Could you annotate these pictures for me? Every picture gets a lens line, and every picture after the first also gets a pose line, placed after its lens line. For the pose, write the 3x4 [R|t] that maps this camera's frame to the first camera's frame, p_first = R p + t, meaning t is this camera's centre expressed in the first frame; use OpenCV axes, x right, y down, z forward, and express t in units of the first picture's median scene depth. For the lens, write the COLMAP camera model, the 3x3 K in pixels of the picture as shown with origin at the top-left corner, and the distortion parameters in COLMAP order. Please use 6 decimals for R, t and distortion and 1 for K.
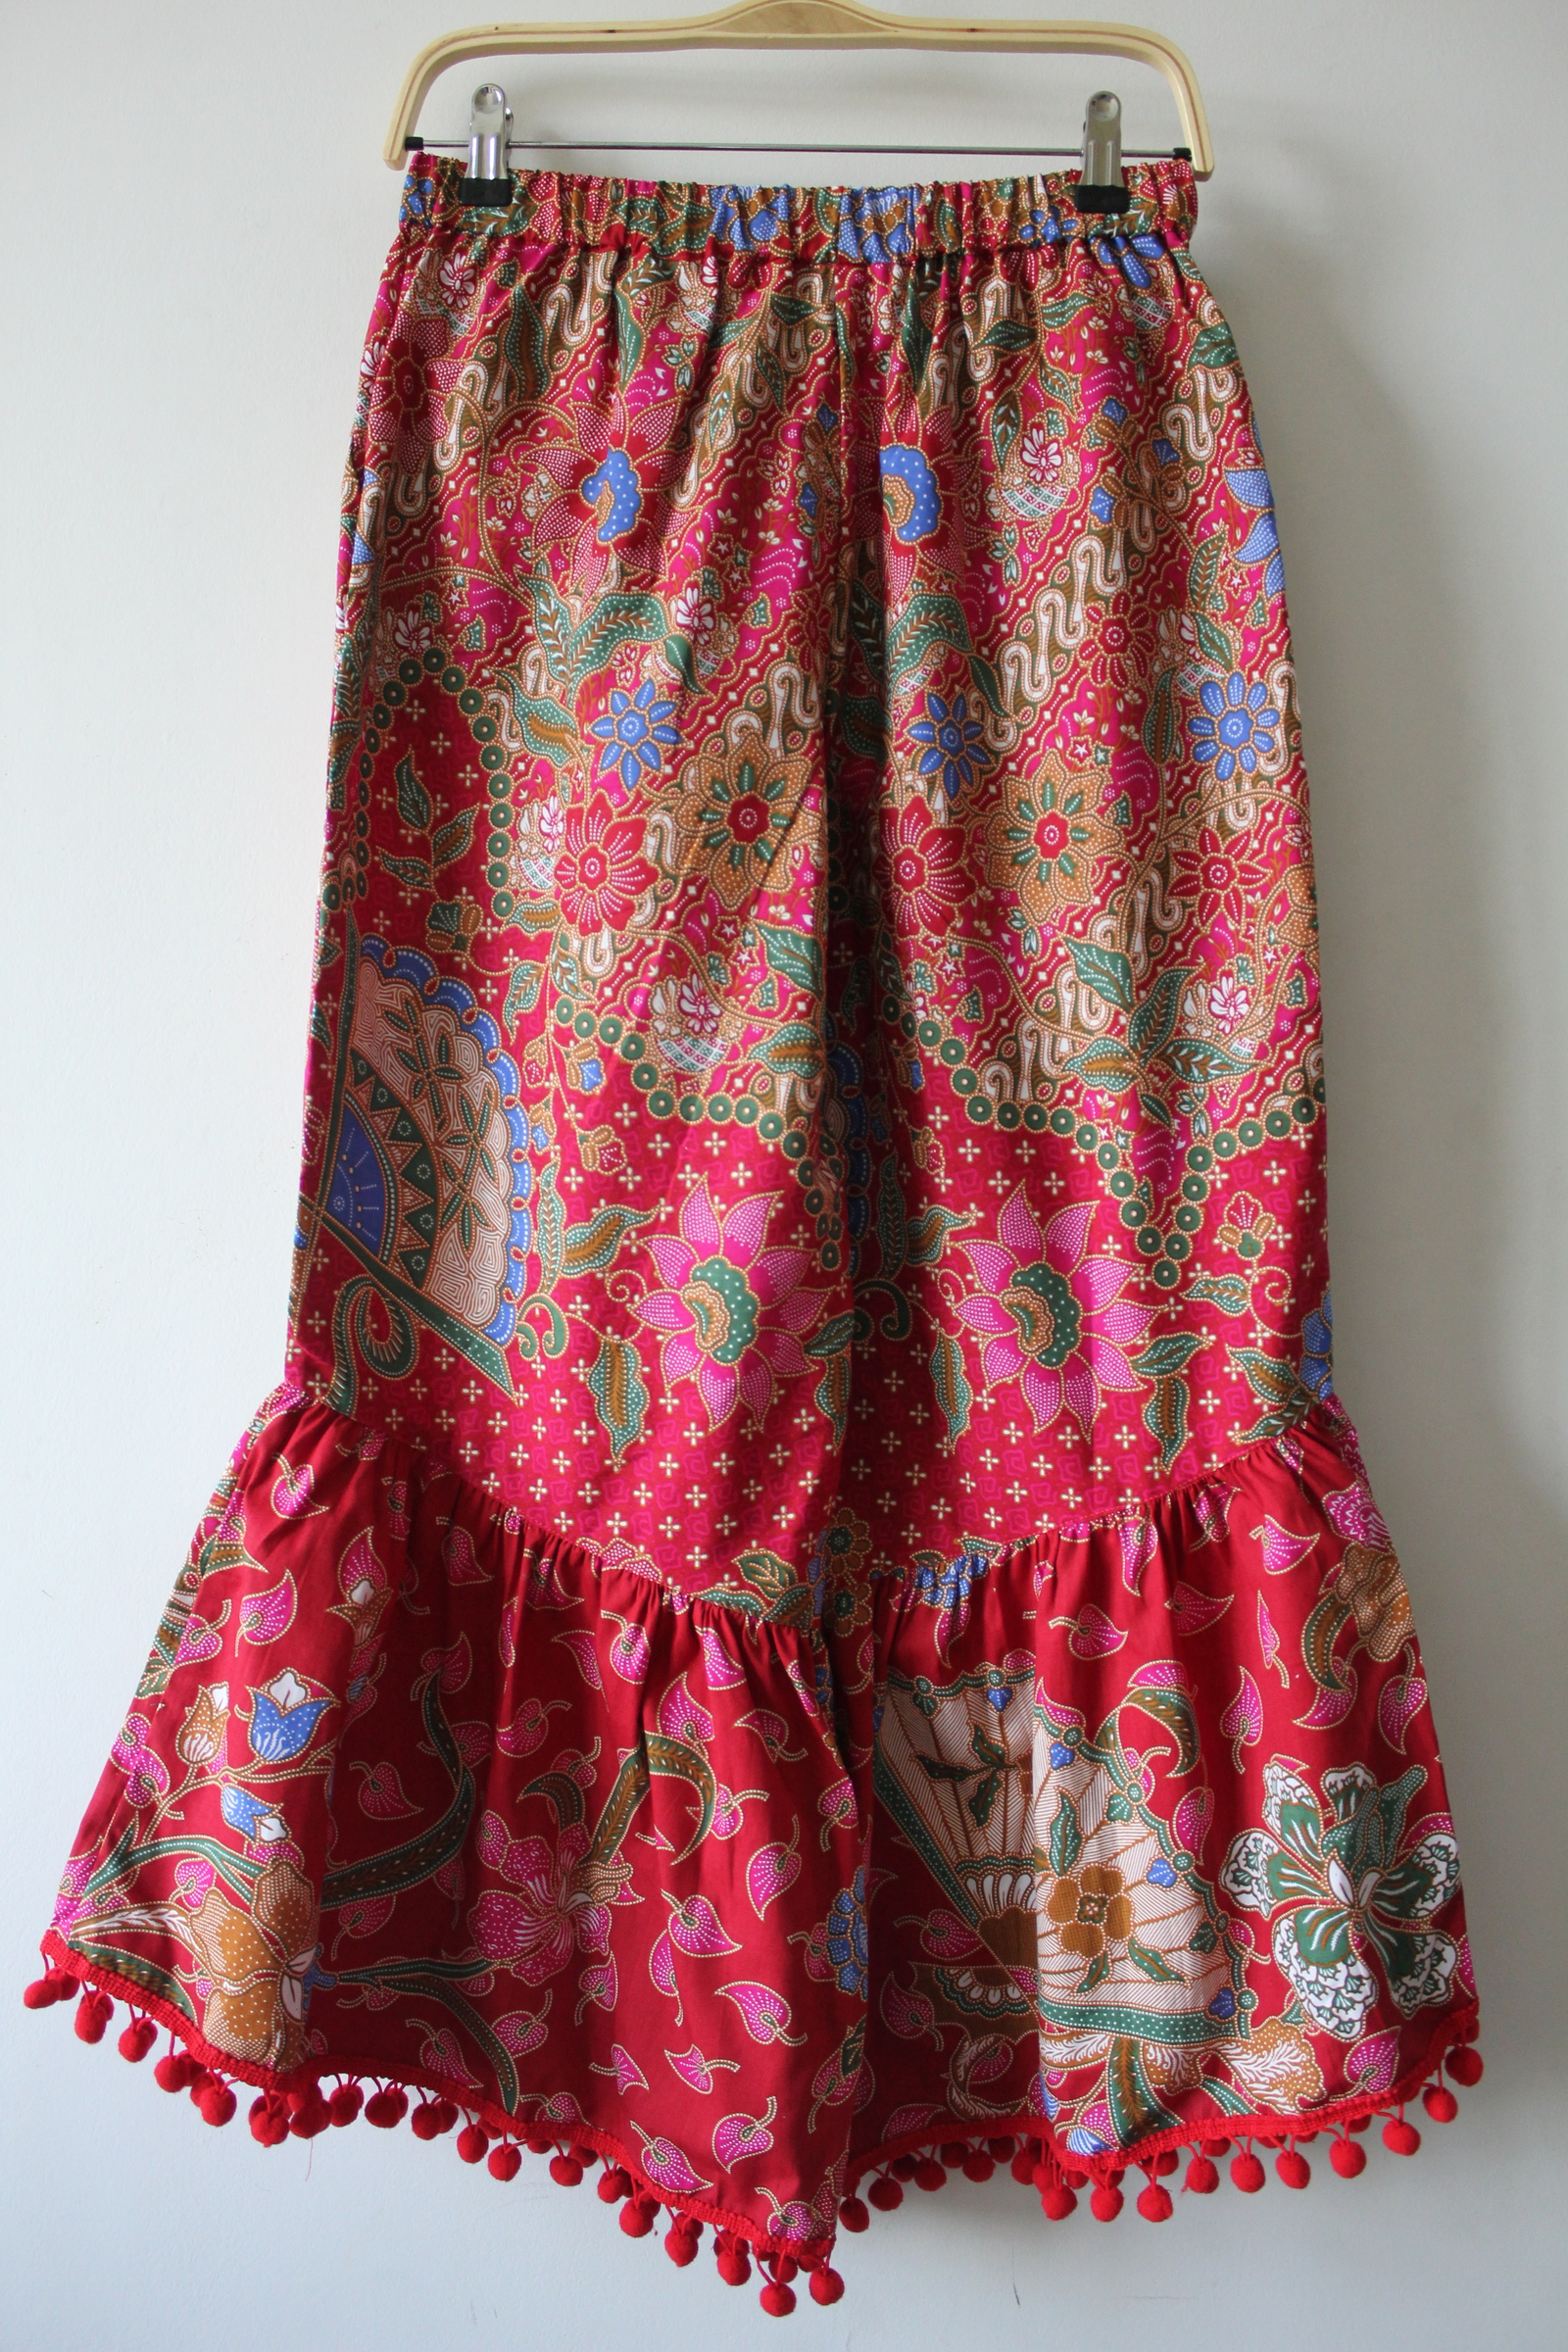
lens RADIAL K [[1957.5, 0, 781.9], [0, 1957.5, 1235.1], [0, 0, 1]] dist [-0.192668, 0.146835]
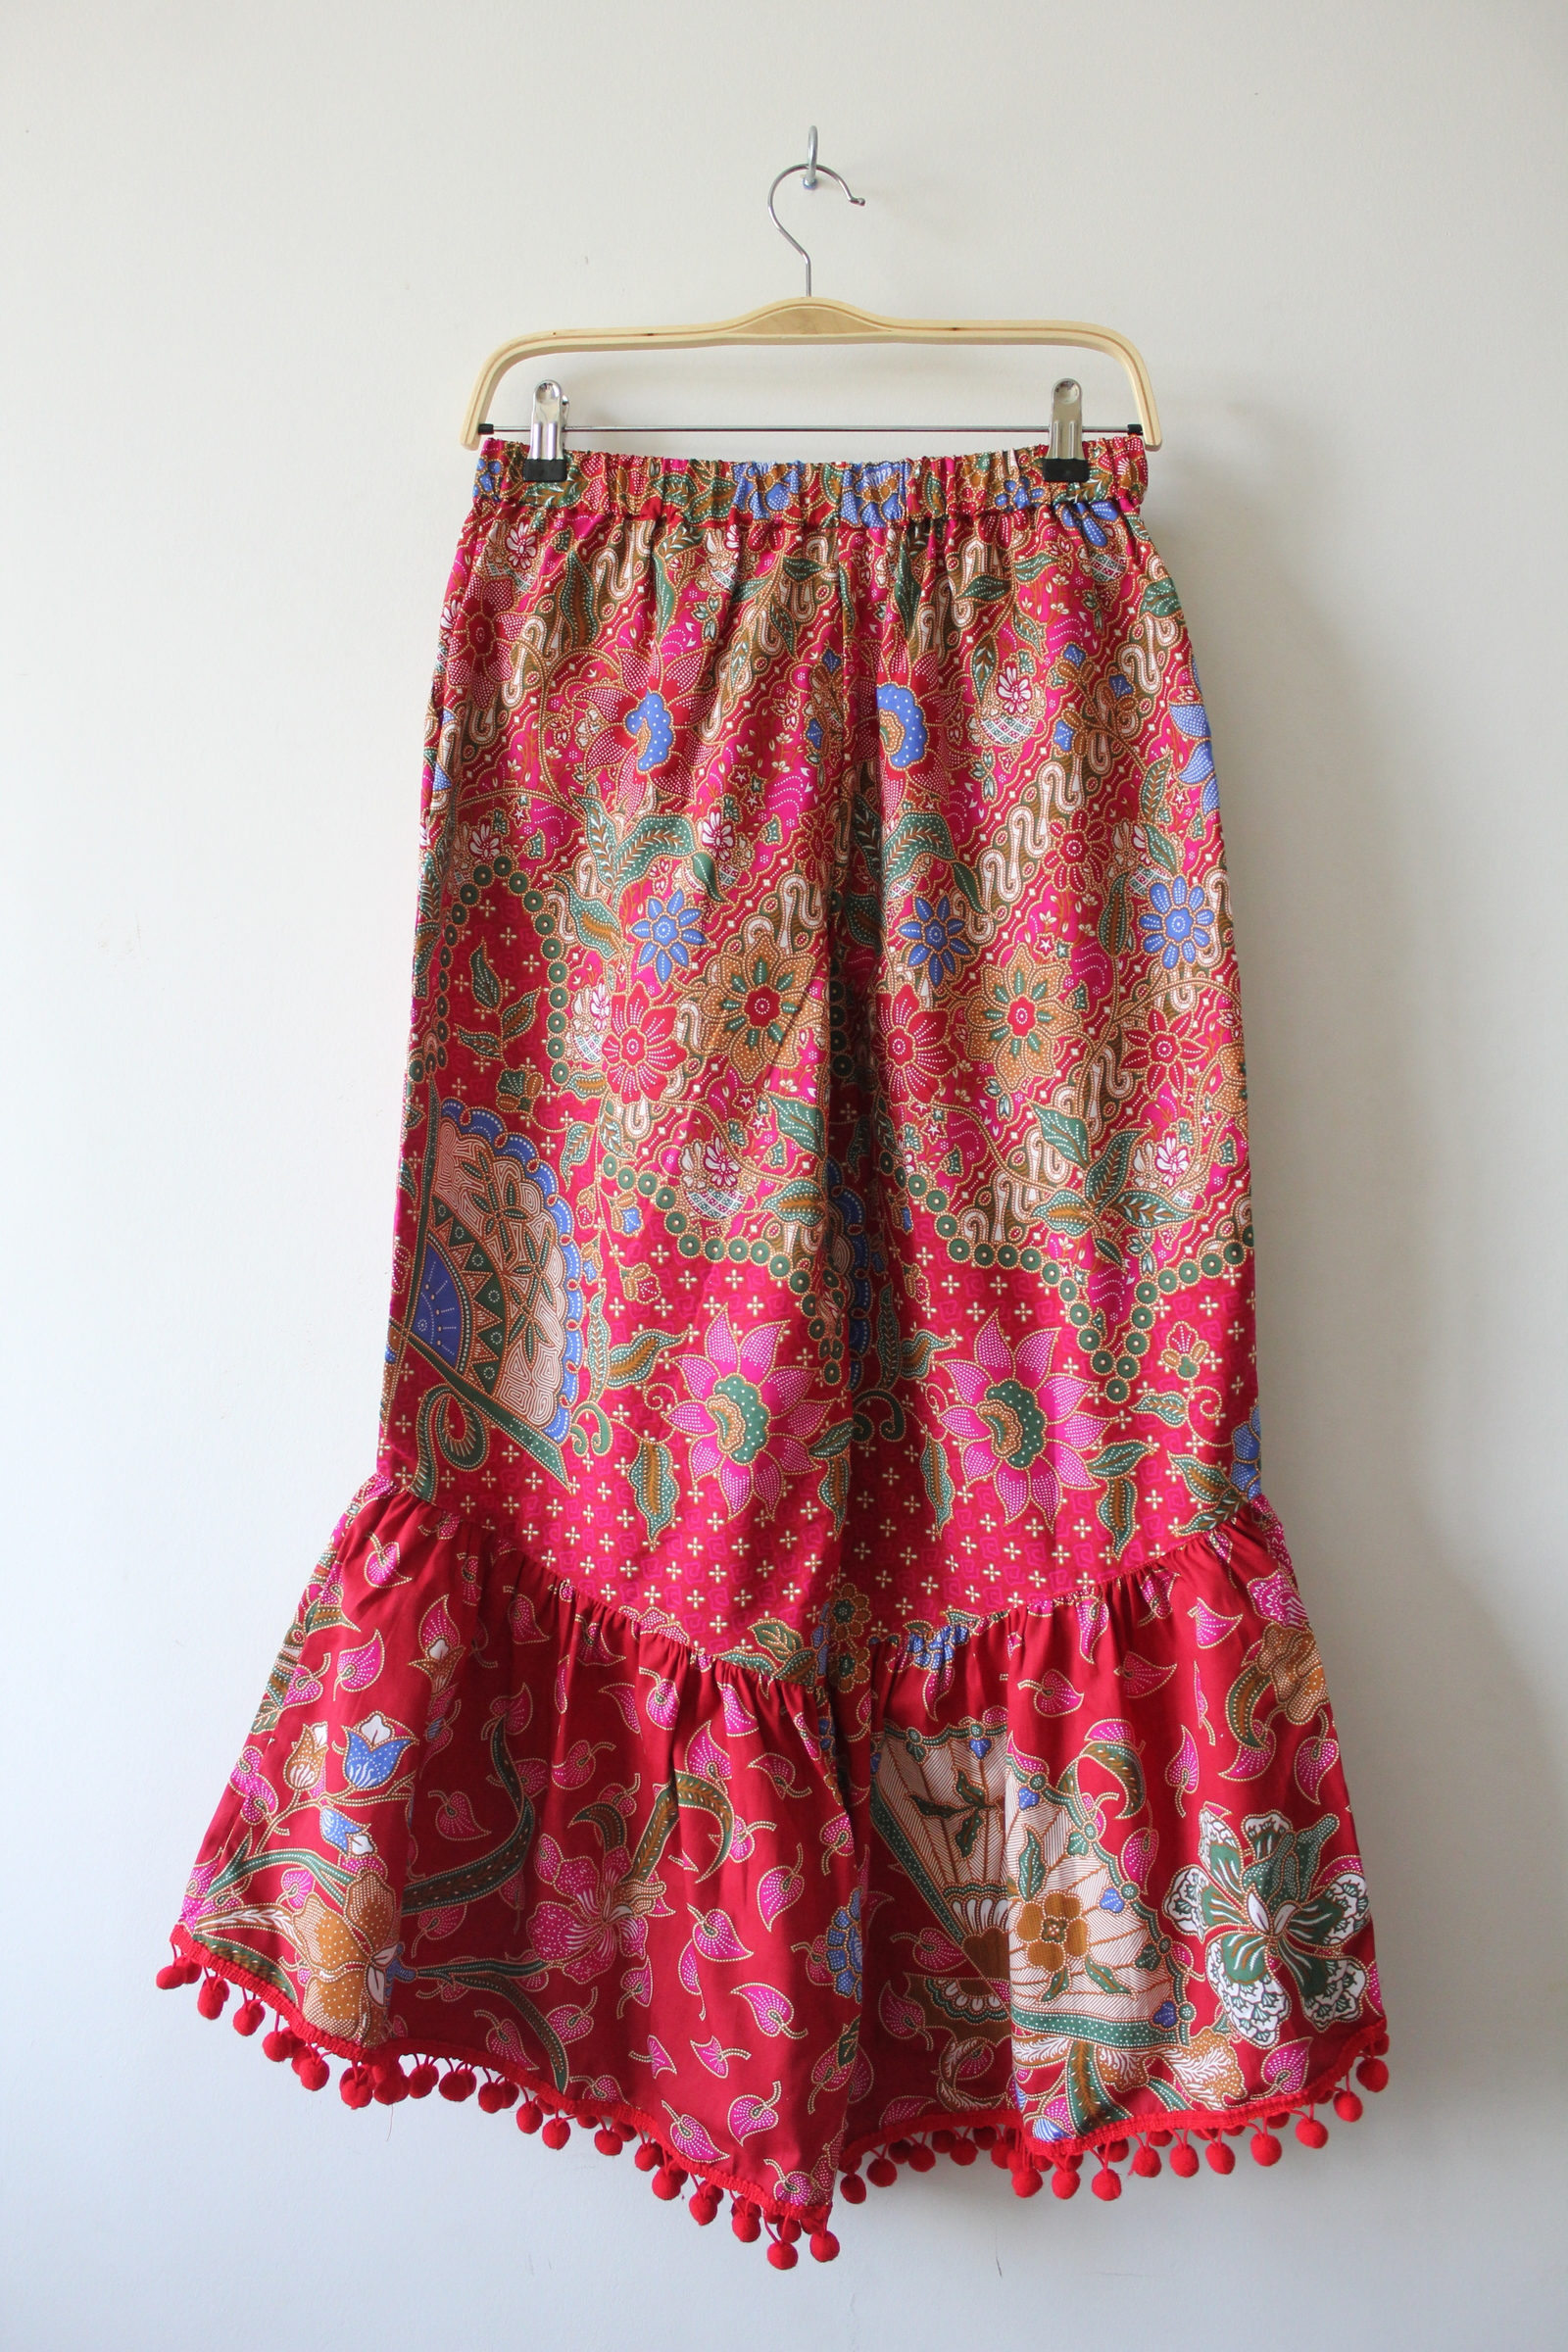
lens RADIAL K [[1957.5, 0, 781.9], [0, 1957.5, 1235.1], [0, 0, 1]] dist [-0.192668, 0.146835]
pose [[0.997986, 0.004749, -0.063264, 0.070192], [-0.005744, 0.999863, -0.015554, -0.055131], [0.063181, 0.015886, 0.997876, -0.189456]]
